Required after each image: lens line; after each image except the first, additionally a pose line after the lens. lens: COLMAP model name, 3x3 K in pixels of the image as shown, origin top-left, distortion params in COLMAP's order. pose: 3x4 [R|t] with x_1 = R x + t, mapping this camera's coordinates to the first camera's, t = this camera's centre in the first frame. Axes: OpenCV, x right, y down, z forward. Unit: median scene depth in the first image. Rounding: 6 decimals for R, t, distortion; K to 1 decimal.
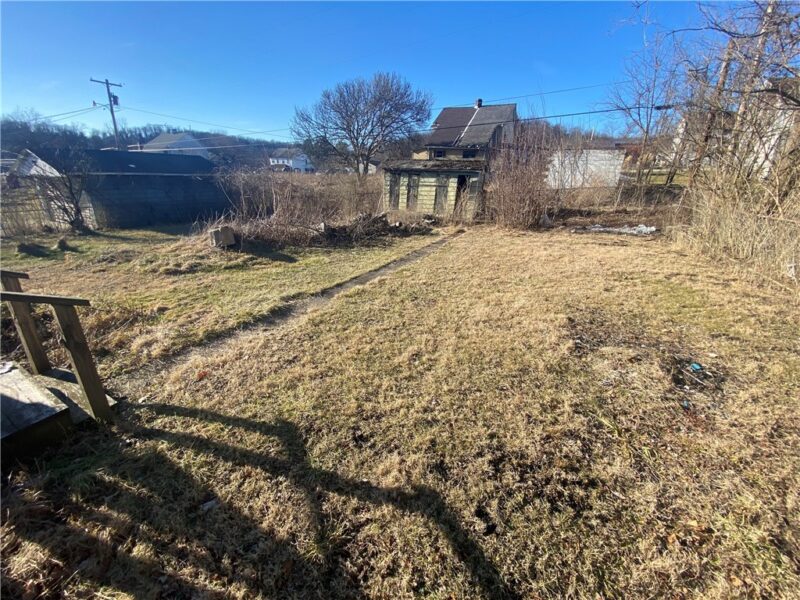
lens RADIAL K [[326.7, 0, 399.8], [0, 326.7, 297.0], [0, 0, 1]] dist [-0.002282, -0.000621]
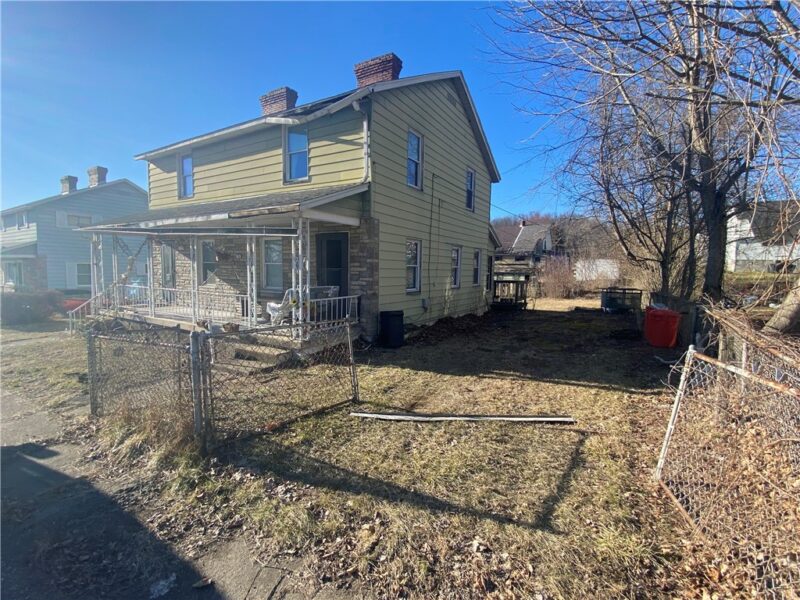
lens RADIAL K [[365.0, 0, 400.0], [0, 365.0, 300.0], [0, 0, 1]] dist [-0.000966, 0.000105]
pose [[0.995911, -0.015689, -0.088966, -0.384027], [-0.009398, 0.961468, -0.274757, 0.386683], [0.089849, 0.274470, 0.957389, -1.148960]]
